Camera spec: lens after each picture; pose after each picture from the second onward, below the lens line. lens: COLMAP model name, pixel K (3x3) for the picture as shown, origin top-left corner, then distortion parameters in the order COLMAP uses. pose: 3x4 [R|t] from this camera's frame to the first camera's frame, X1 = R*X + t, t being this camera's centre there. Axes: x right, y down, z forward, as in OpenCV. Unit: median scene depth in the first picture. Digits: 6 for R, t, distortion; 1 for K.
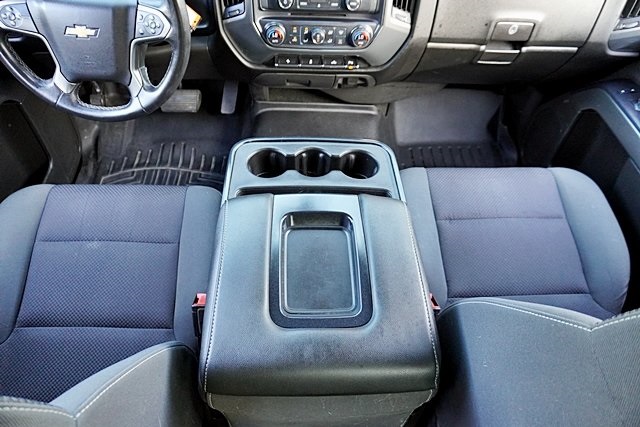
lens RADIAL K [[428.3, 0, 317.9], [0, 428.3, 216.8], [0, 0, 1]] dist [-0.048727, 0.036818]
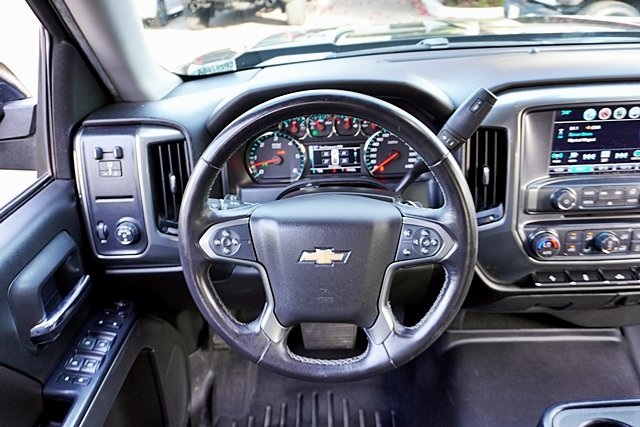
lens RADIAL K [[534.4, 0, 316.7], [0, 534.4, 215.7], [0, 0, 1]] dist [-0.006749, 0.005626]
pose [[0.994950, -0.060695, -0.079945, -0.399558], [0.020758, 0.903669, -0.427727, -0.097315], [0.098205, 0.423908, 0.900366, 0.138216]]
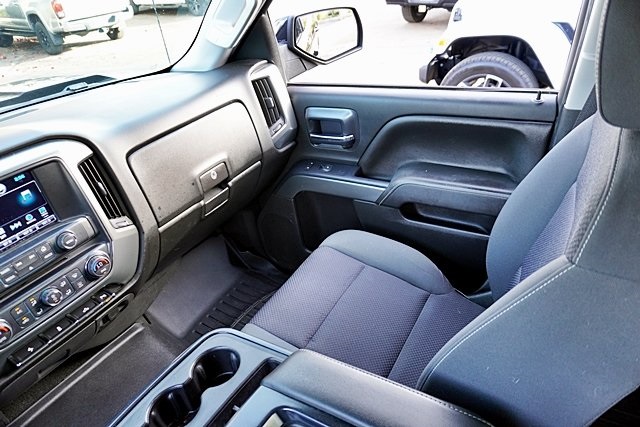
lens RADIAL K [[428.3, 0, 322.0], [0, 428.3, 218.5], [0, 0, 1]] dist [-0.048727, 0.036818]
pose [[0.542350, -0.538862, 0.644581, -0.153926], [0.741526, 0.667697, -0.065733, -0.095678], [-0.394964, 0.513624, 0.761705, 0.121818]]
